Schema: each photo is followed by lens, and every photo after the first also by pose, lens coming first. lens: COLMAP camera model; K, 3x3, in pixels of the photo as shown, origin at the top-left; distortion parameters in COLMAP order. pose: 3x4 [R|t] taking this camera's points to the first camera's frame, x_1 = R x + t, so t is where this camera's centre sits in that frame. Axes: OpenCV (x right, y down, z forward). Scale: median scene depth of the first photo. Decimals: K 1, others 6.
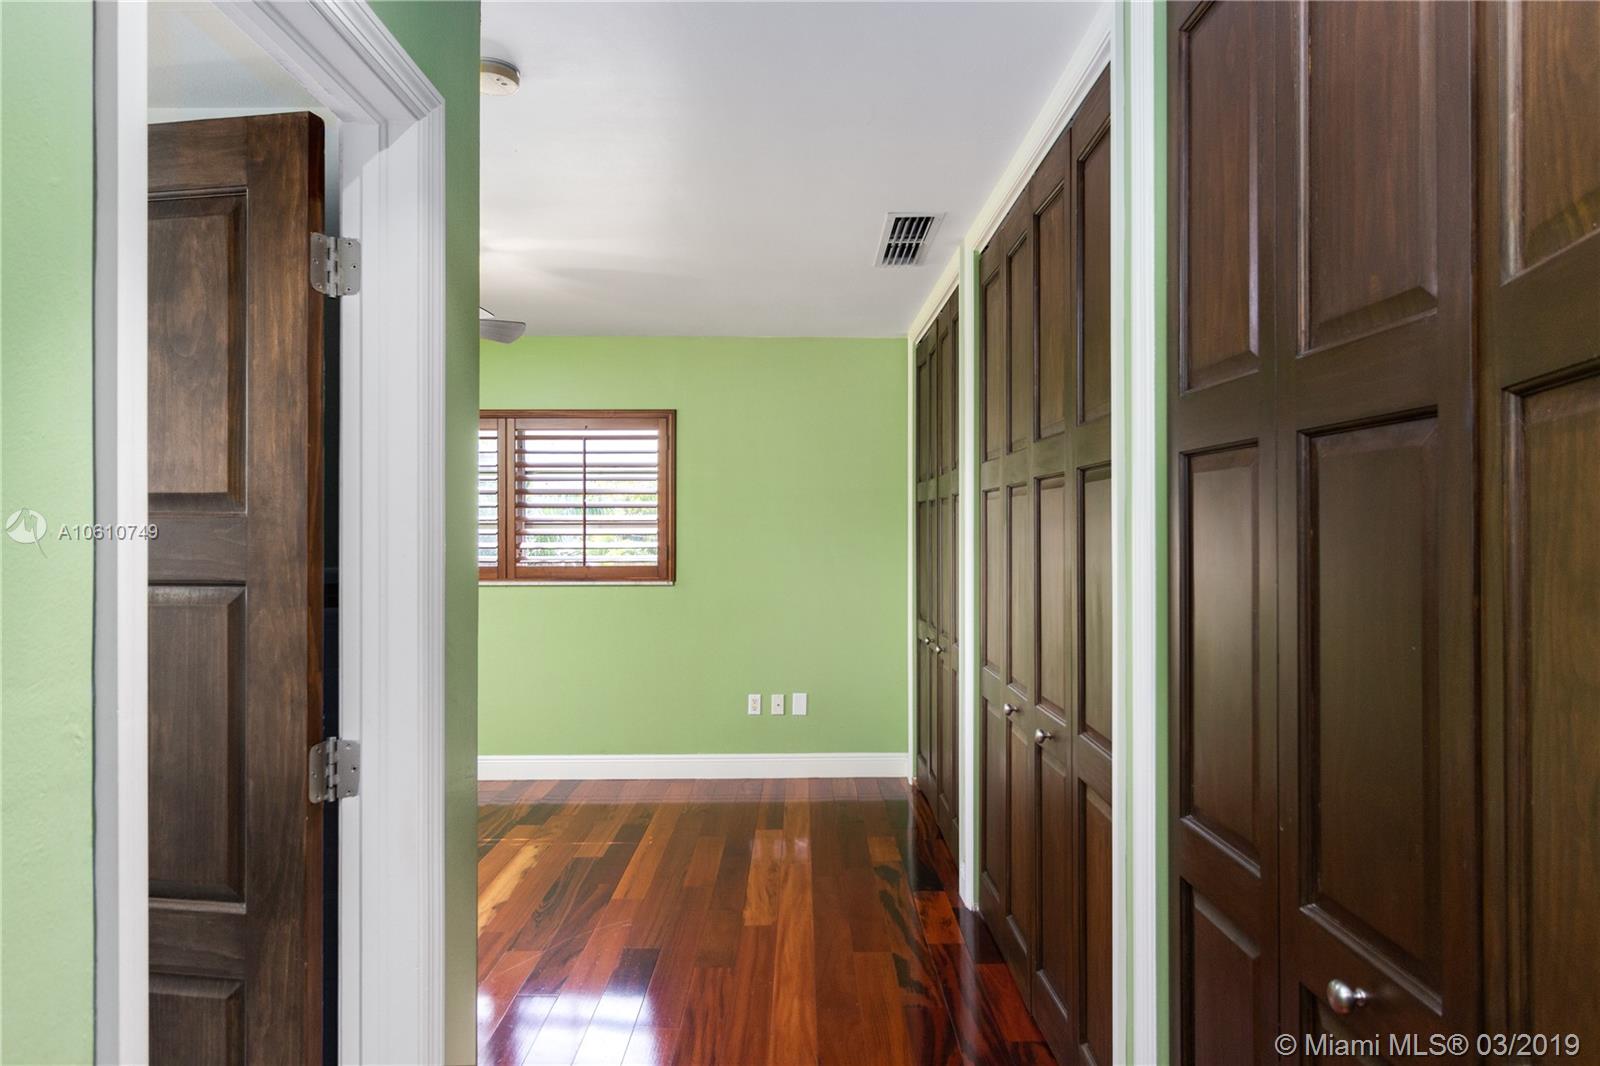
lens RADIAL K [[963.3, 0, 800.7], [0, 963.3, 527.8], [0, 0, 1]] dist [0.001228, -0.001786]
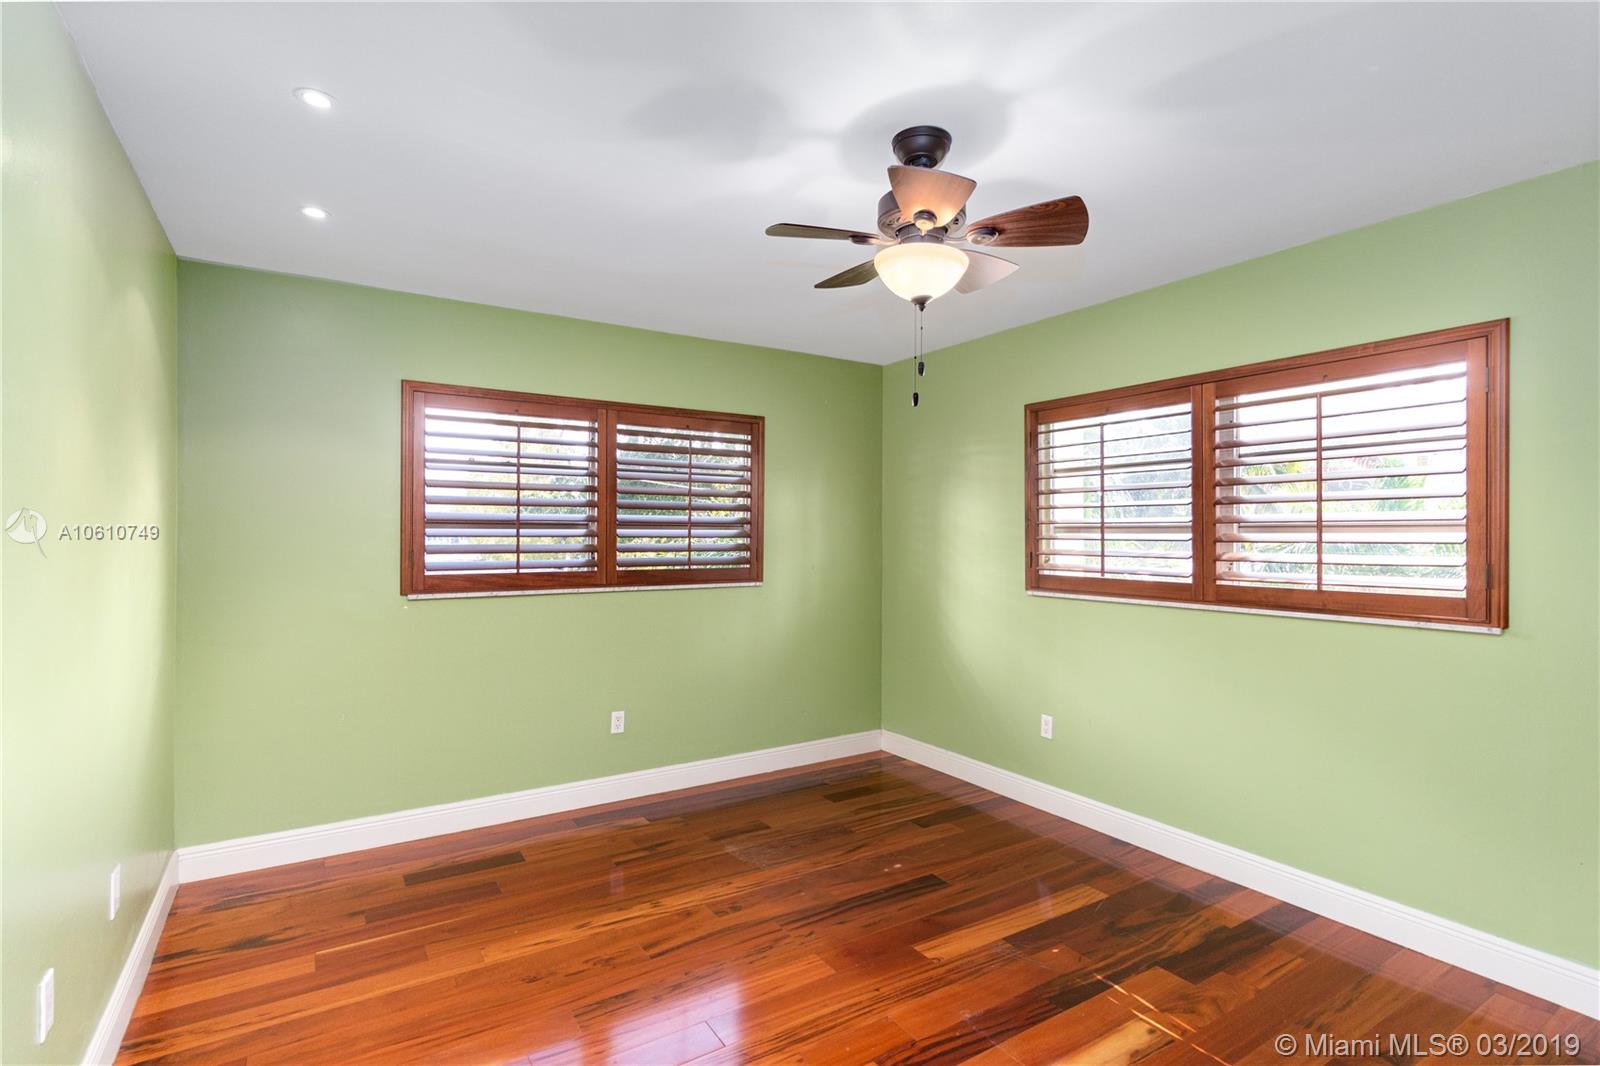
lens RADIAL K [[749.6, 0, 786.6], [0, 749.6, 537.0], [0, 0, 1]] dist [-0.006373, 0.001008]
pose [[0.532037, -0.001635, -0.846719, 0.012793], [0.000074, 0.999998, -0.001884, 0.004042], [0.846721, 0.000940, 0.532037, 0.421291]]
